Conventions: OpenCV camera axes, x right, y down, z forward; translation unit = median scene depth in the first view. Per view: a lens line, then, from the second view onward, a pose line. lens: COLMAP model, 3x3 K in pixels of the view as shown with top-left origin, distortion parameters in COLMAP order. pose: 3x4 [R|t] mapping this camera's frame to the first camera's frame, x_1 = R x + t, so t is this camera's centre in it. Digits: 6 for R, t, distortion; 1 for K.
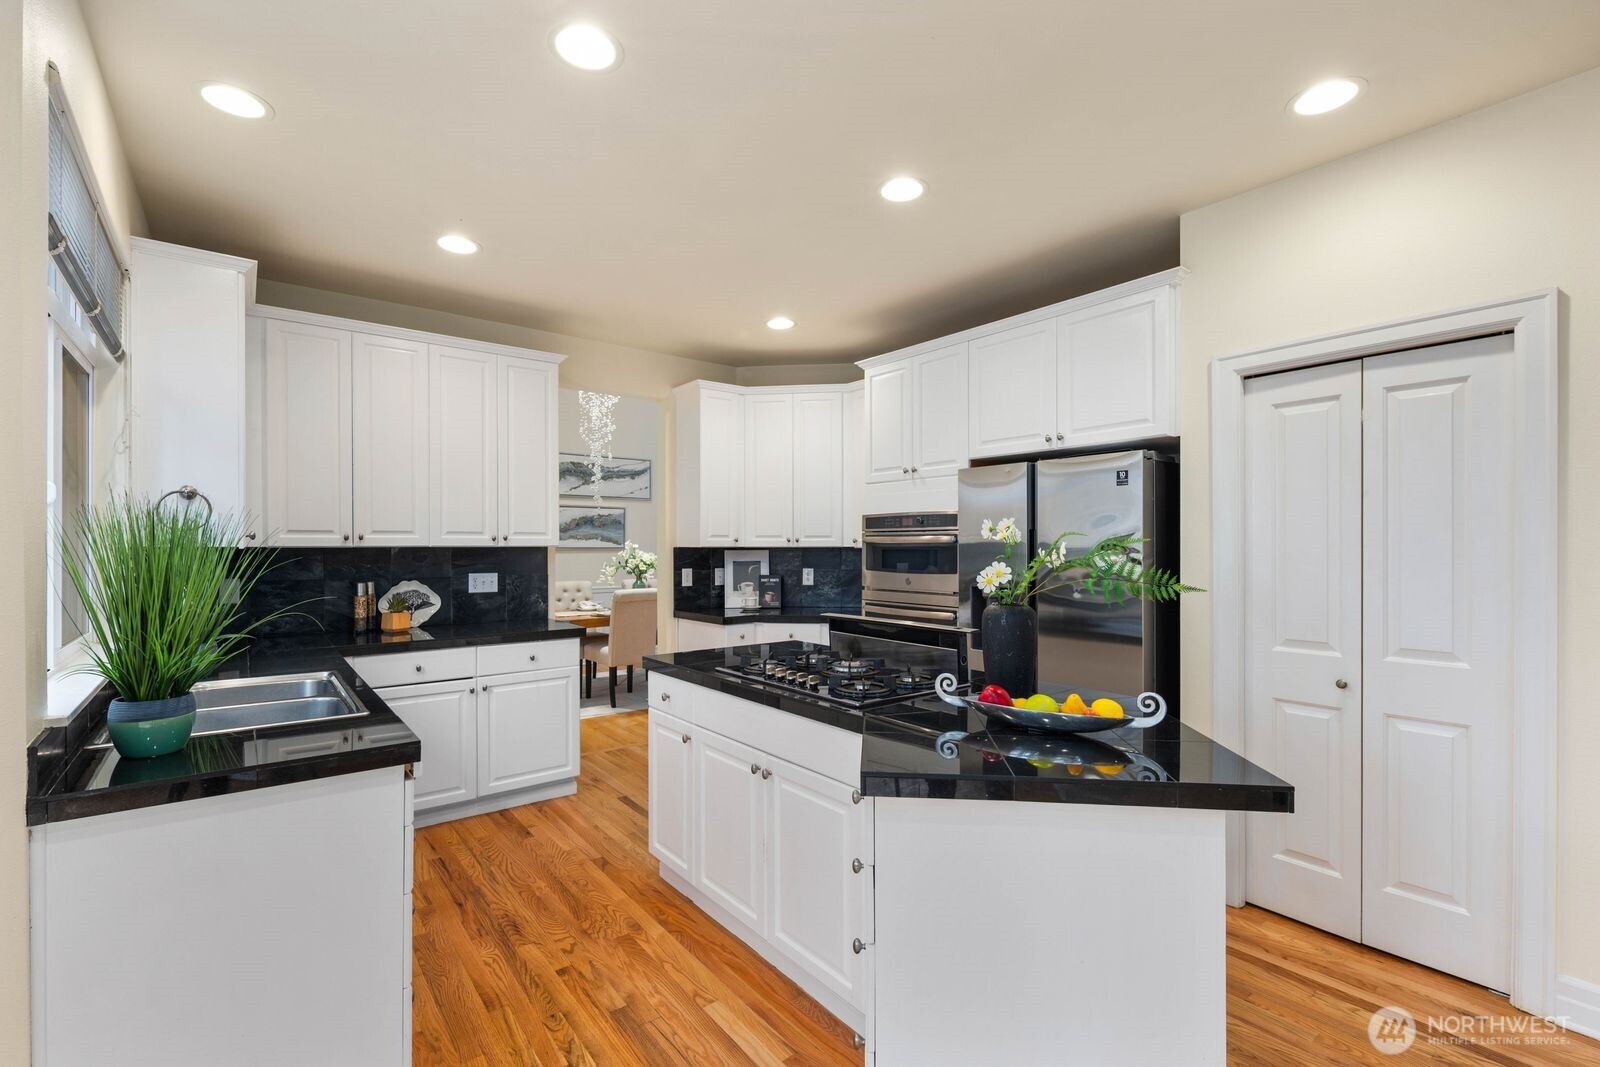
lens RADIAL K [[700.4, 0, 794.9], [0, 700.4, 546.6], [0, 0, 1]] dist [0.000376, -0.000269]
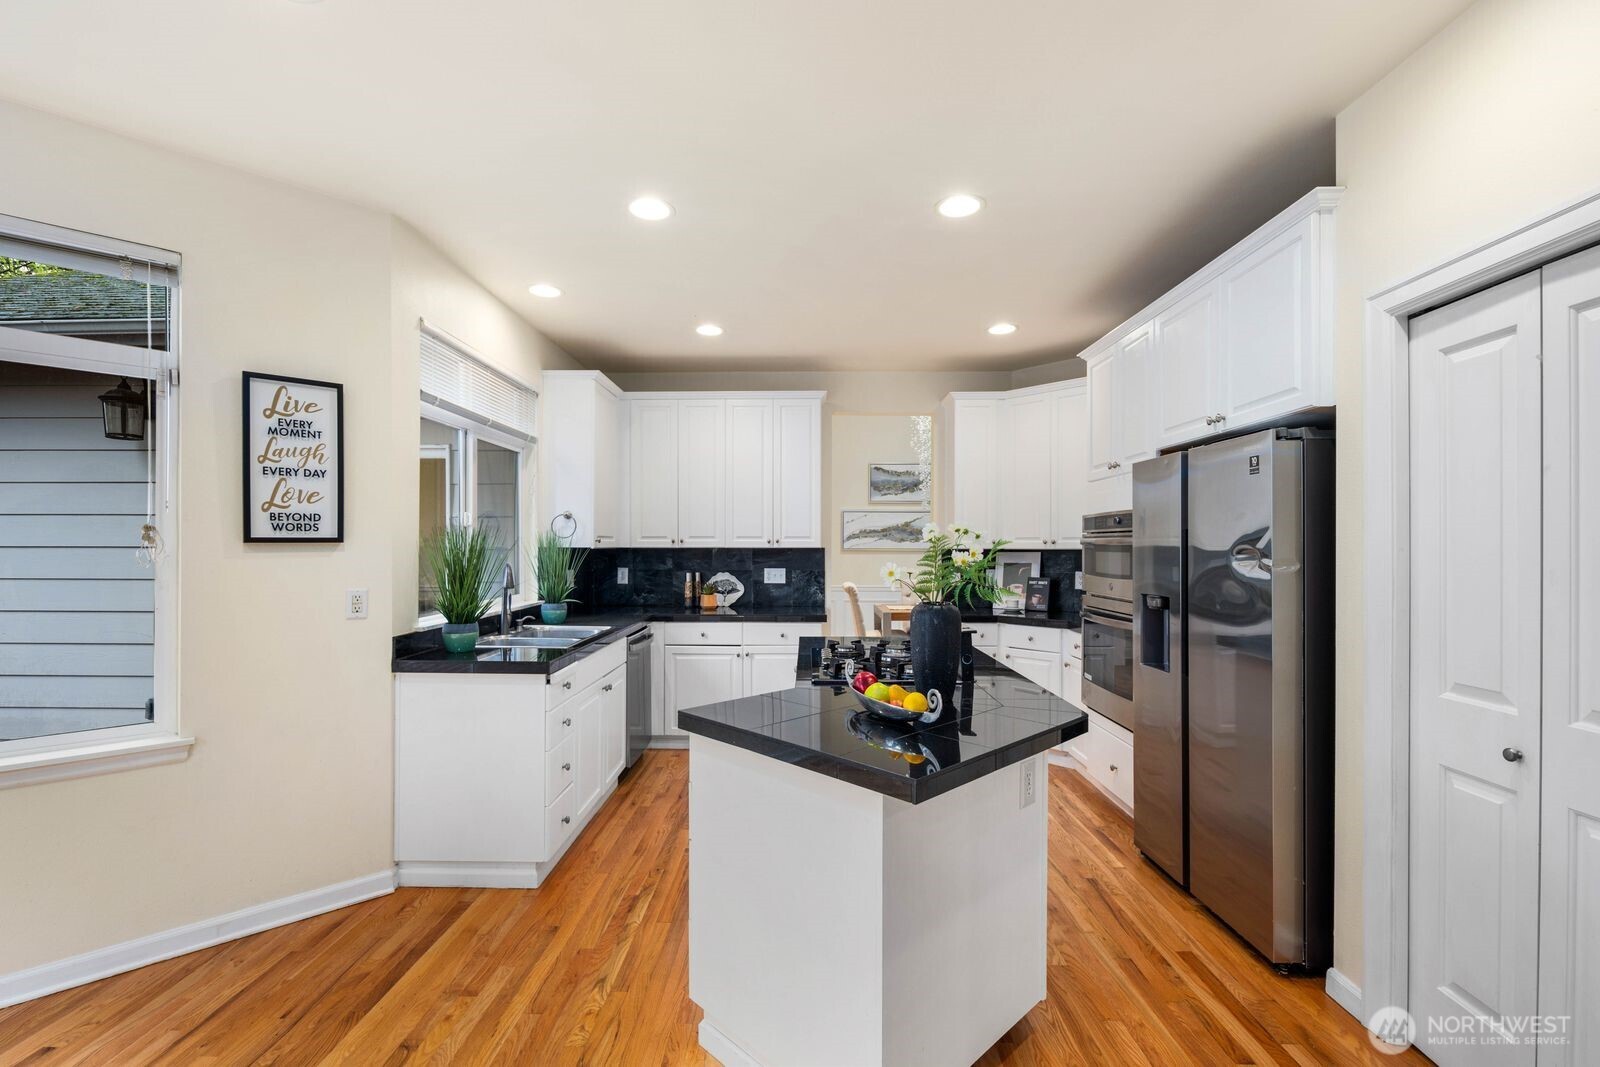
lens RADIAL K [[700.4, 0, 794.9], [0, 700.4, 546.6], [0, 0, 1]] dist [0.000376, -0.000269]
pose [[0.774321, 0.001841, -0.632791, 0.424519], [-0.003386, 0.999994, -0.001234, -0.000538], [0.632785, 0.003099, 0.774322, 0.026375]]
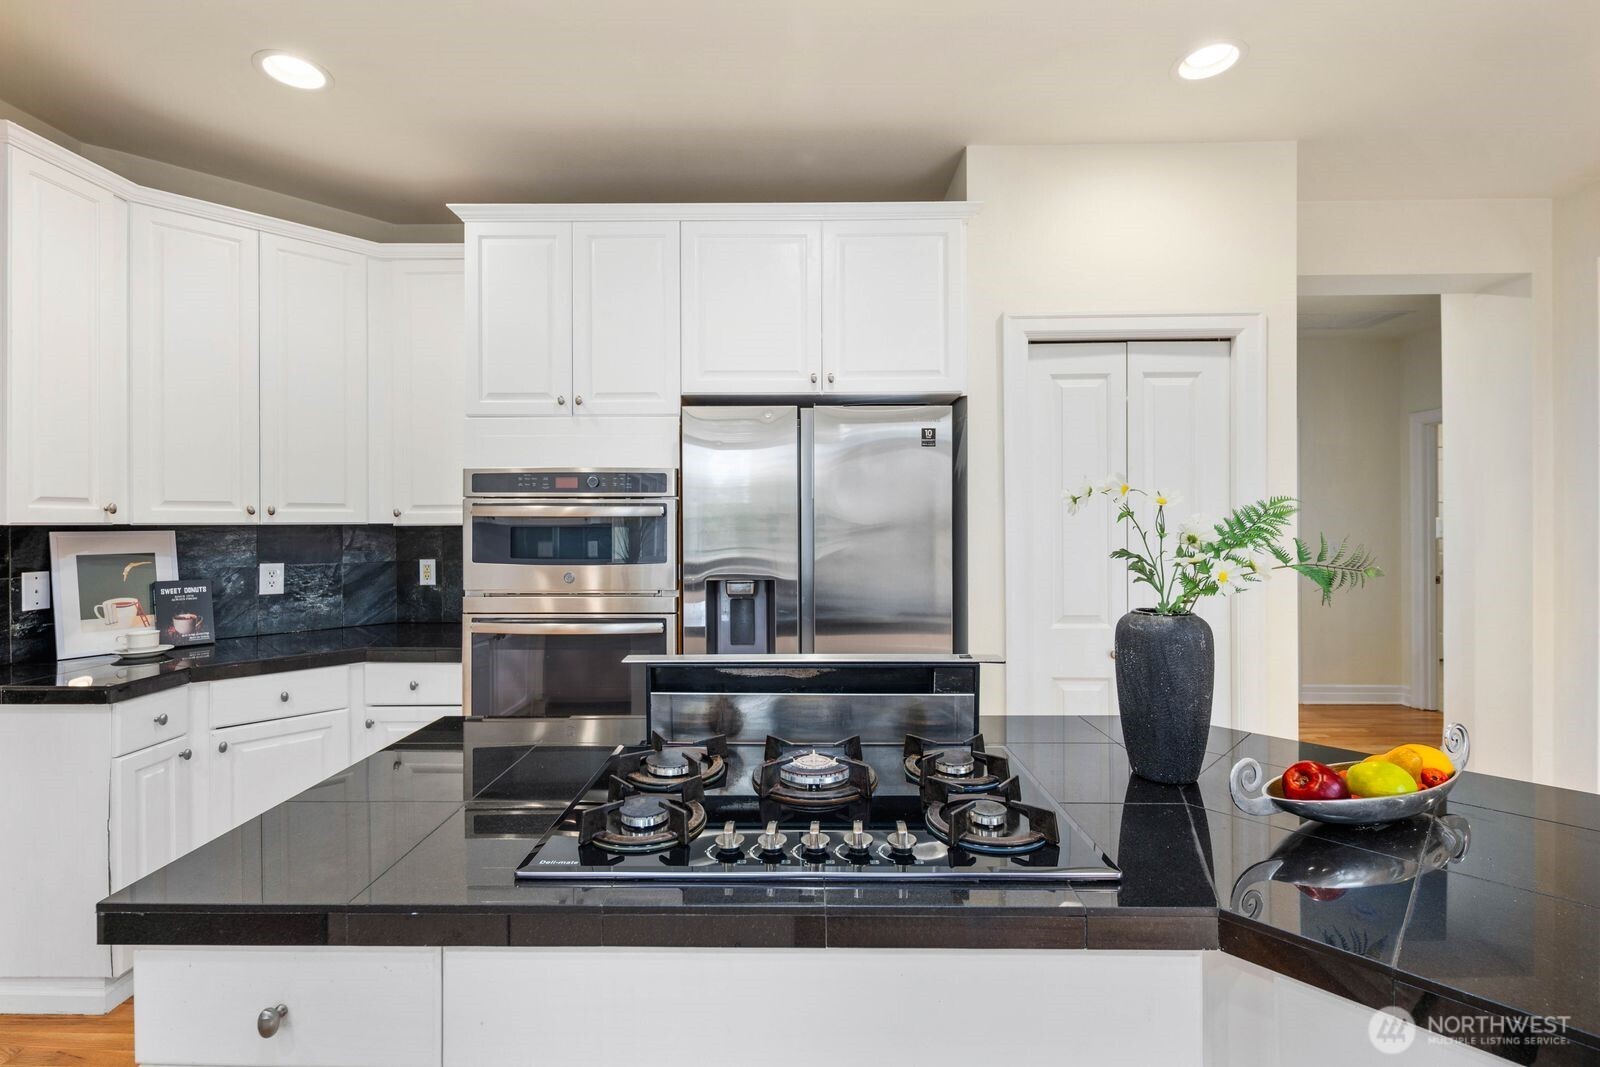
lens RADIAL K [[698.7, 0, 794.0], [0, 698.7, 520.6], [0, 0, 1]] dist [0.000742, -0.000217]
pose [[0.629988, 0.002348, 0.776601, -0.196965], [0.002792, 0.999982, -0.005288, 0.002160], [-0.776600, 0.005500, 0.629970, 0.453107]]
